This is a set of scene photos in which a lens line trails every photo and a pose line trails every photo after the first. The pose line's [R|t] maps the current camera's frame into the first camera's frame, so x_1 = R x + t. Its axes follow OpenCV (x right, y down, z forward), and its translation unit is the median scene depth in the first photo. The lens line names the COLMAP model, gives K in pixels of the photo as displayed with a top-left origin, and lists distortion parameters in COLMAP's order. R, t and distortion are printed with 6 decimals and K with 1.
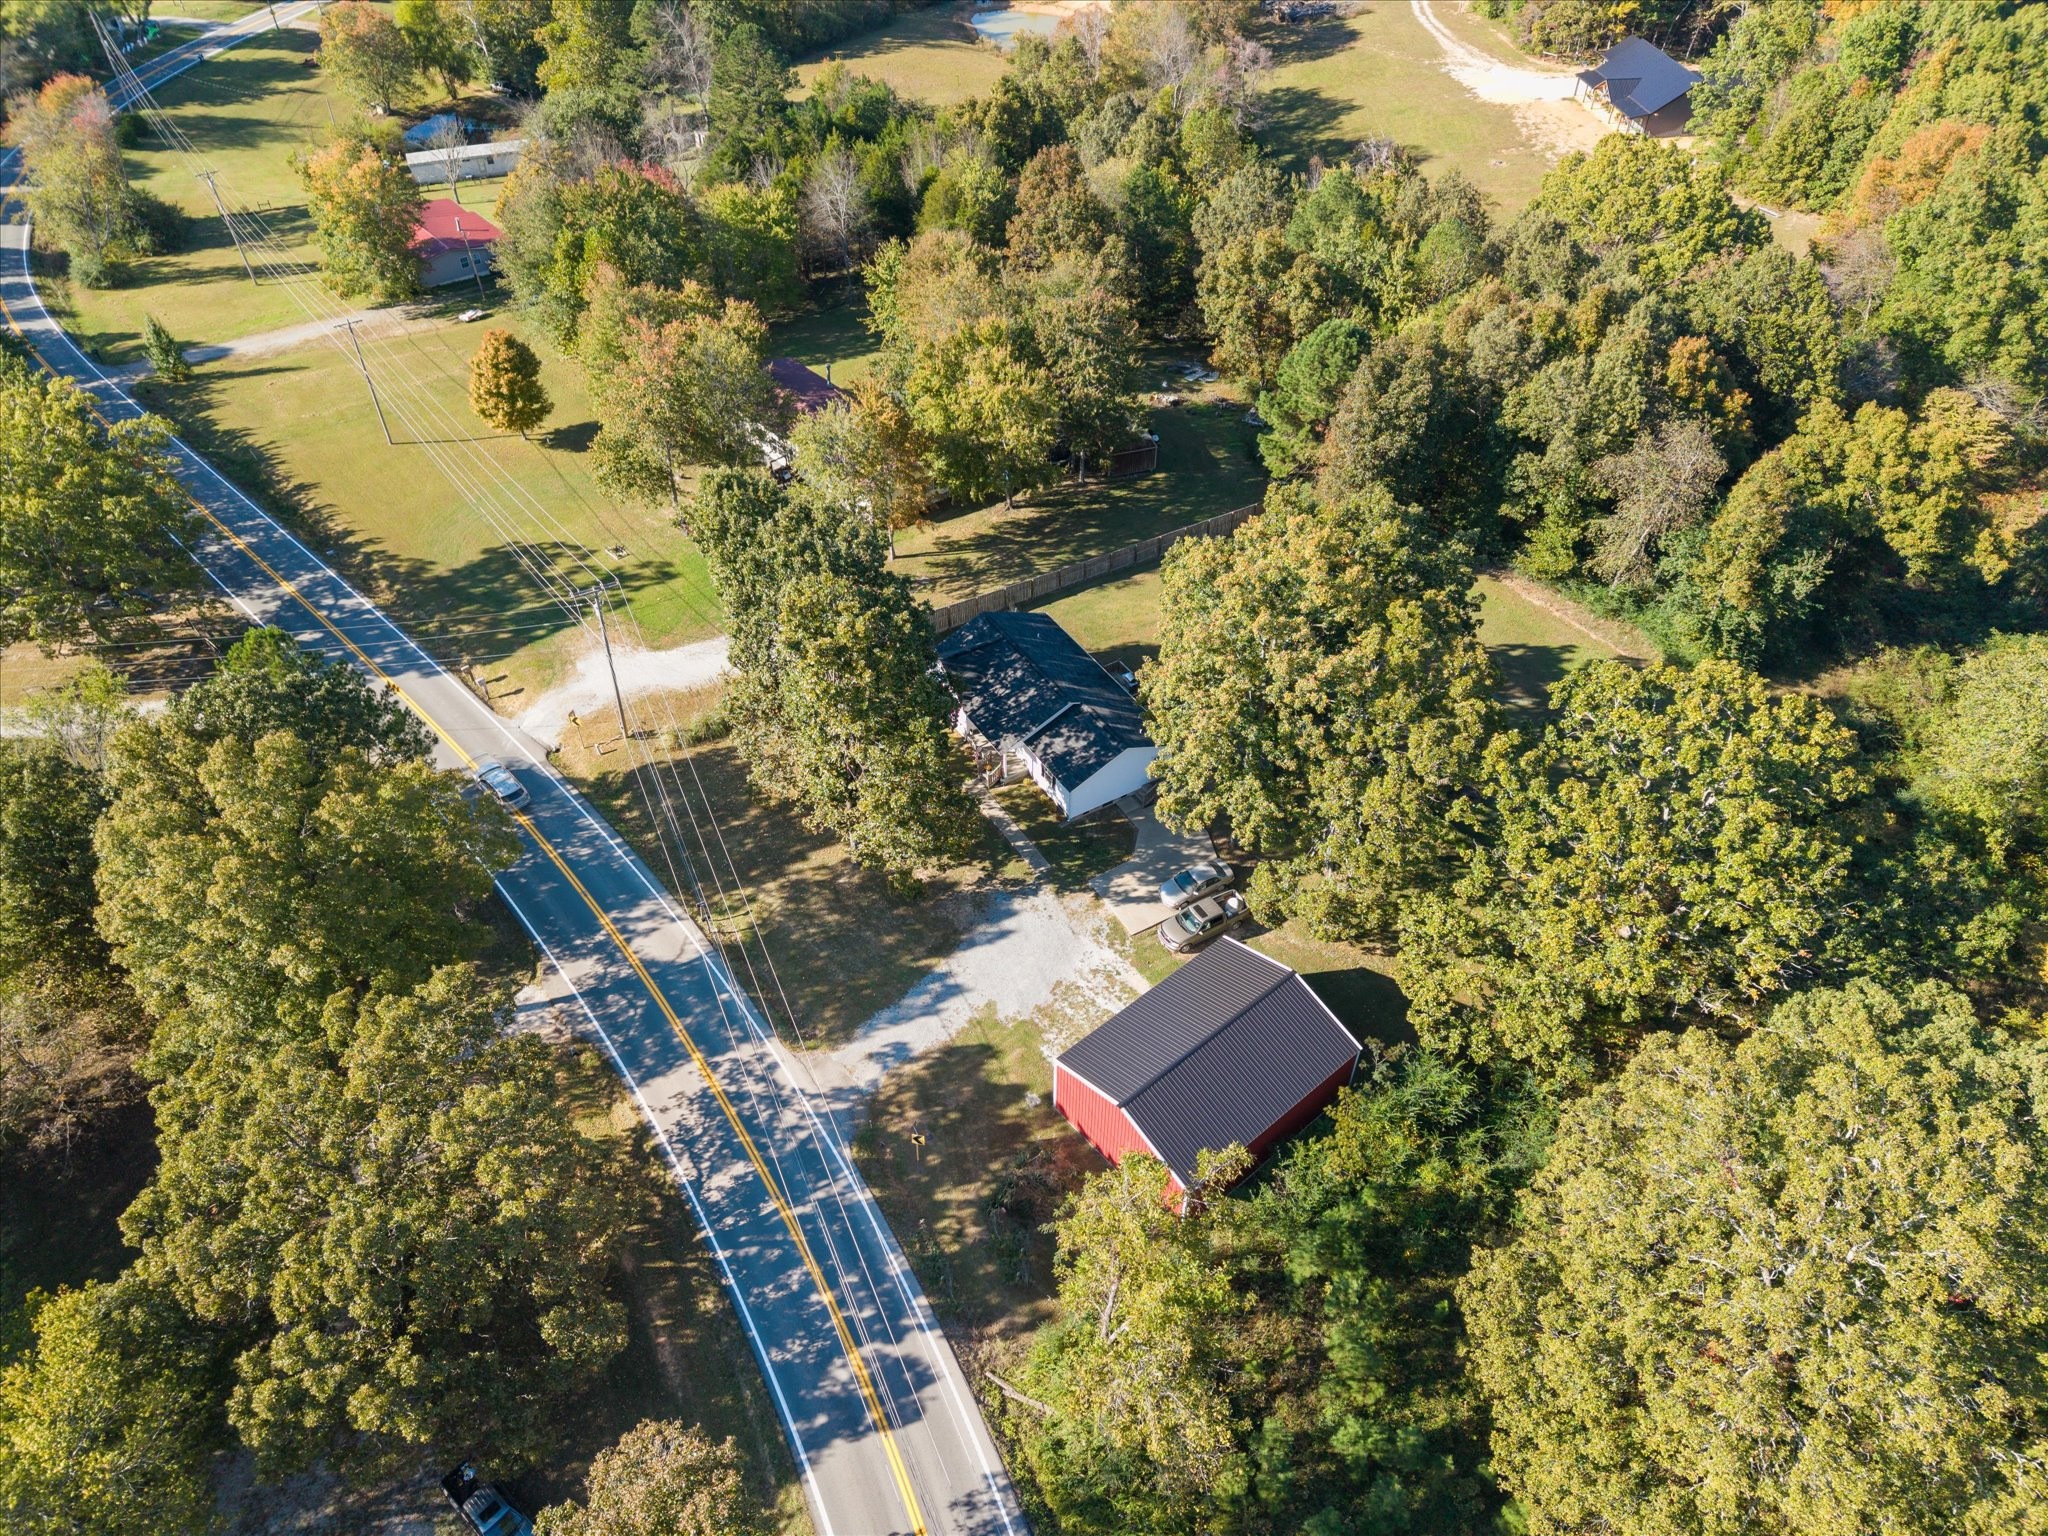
lens RADIAL K [[1365.1, 0, 1036.0], [0, 1365.1, 764.1], [0, 0, 1]] dist [0.042151, -0.041417]
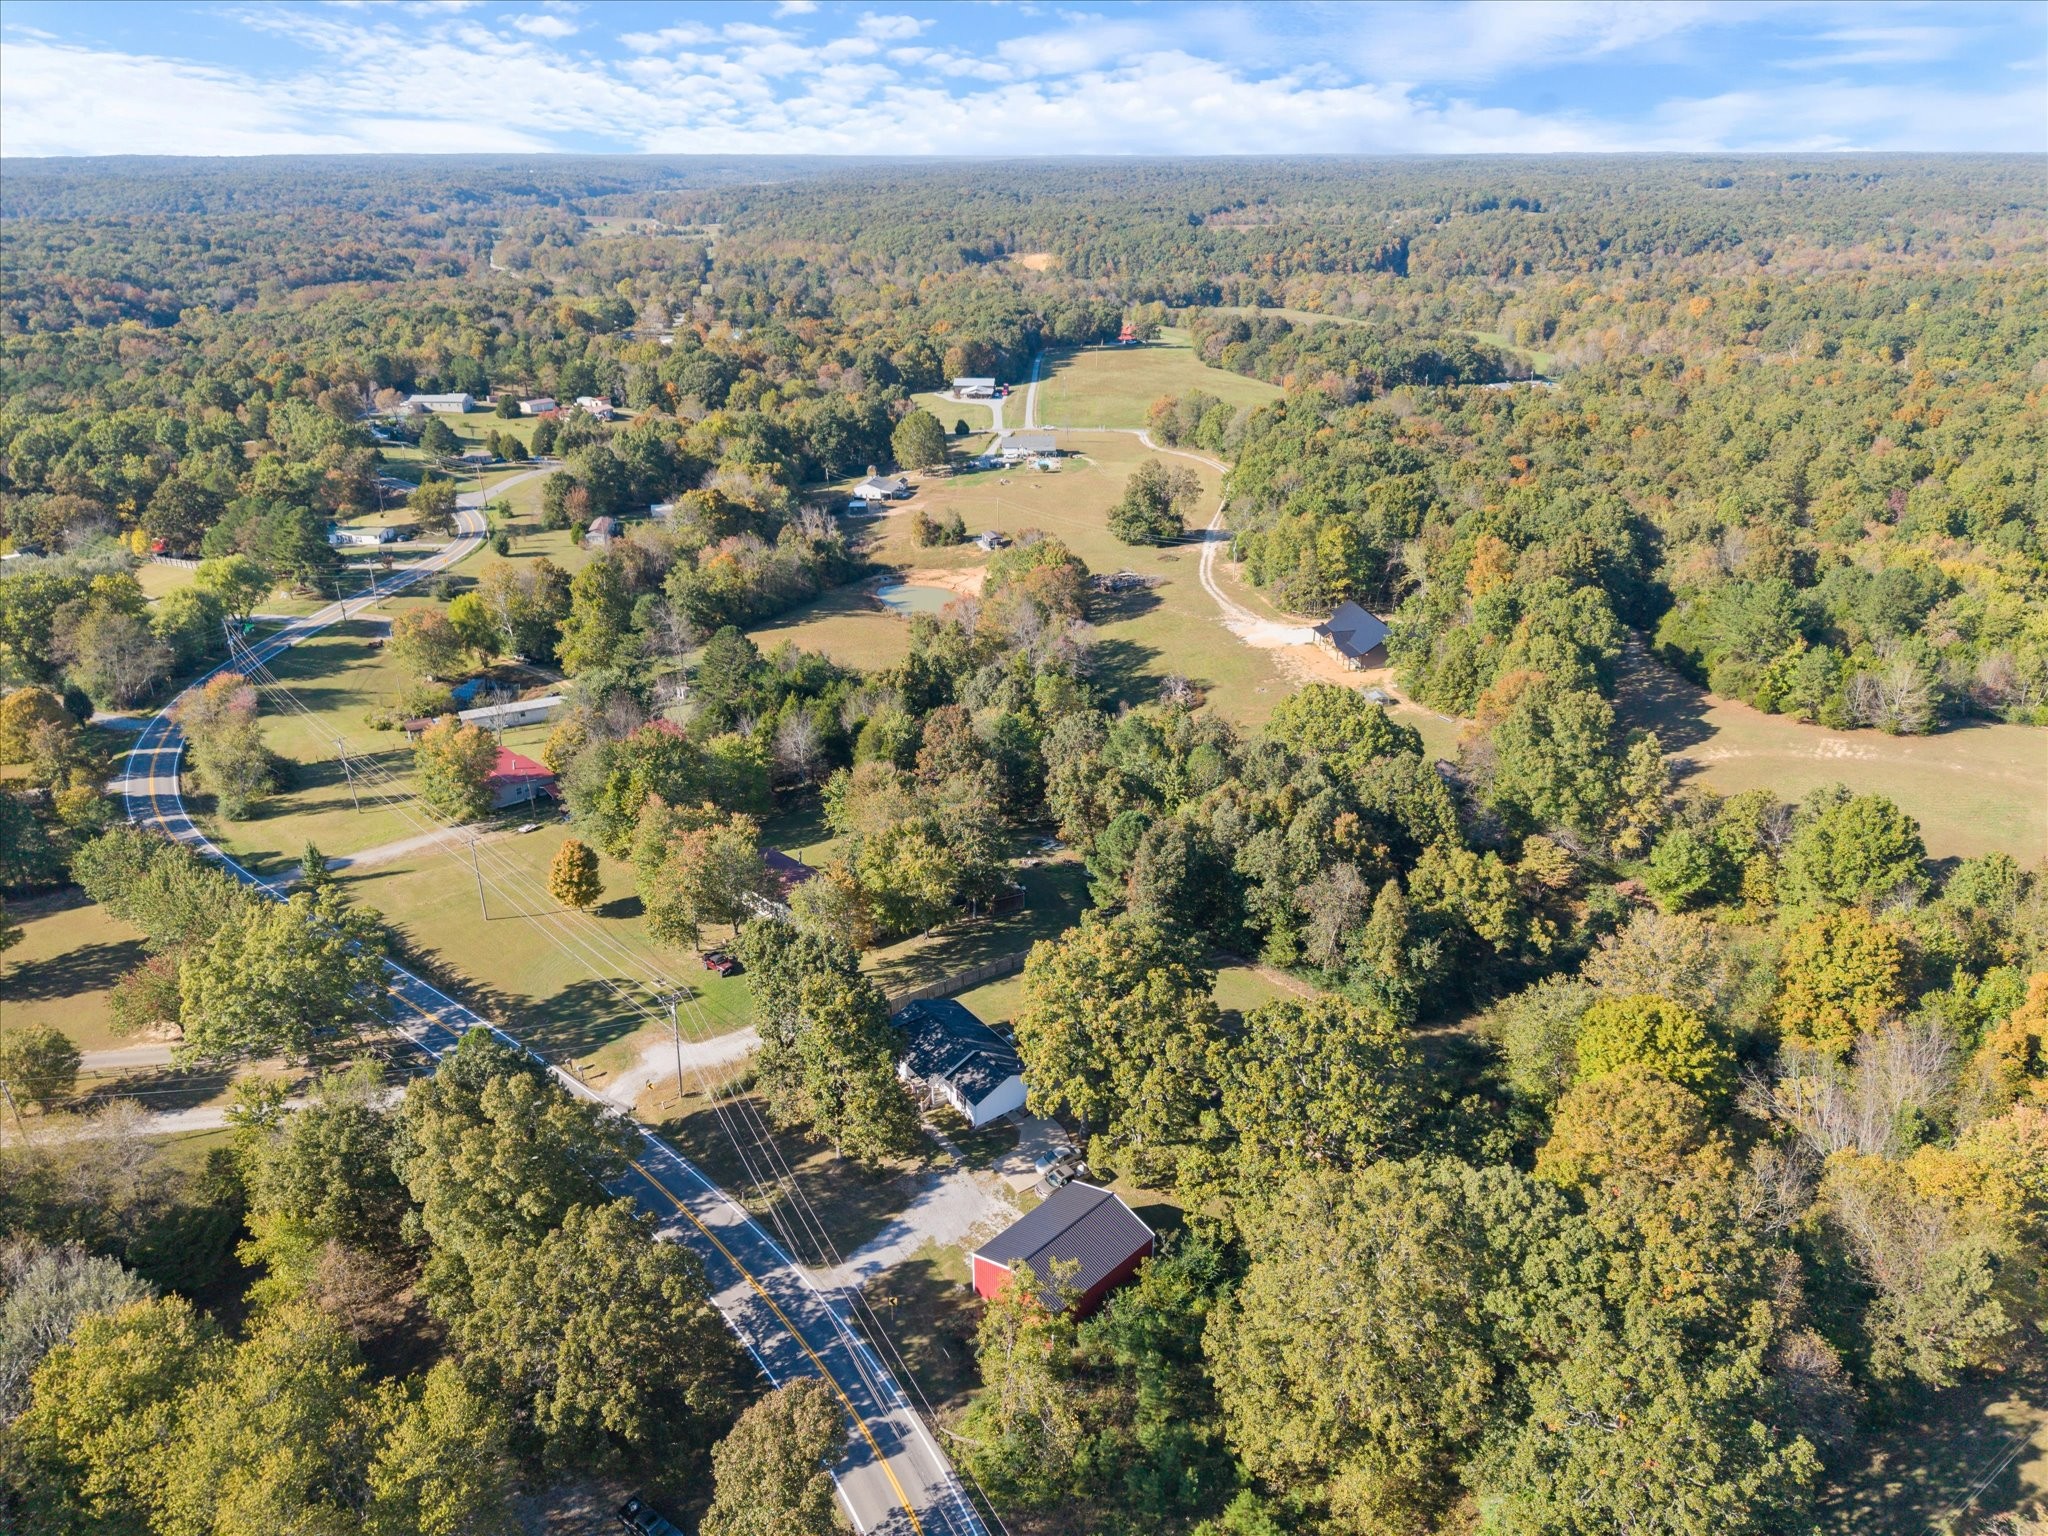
lens RADIAL K [[1365.1, 0, 1036.0], [0, 1365.1, 764.1], [0, 0, 1]] dist [0.042151, -0.041417]
pose [[0.996108, -0.038914, 0.079081, -0.014652], [0.062527, 0.944369, -0.322890, 0.161443], [-0.062117, 0.326578, 0.943127, -0.628803]]
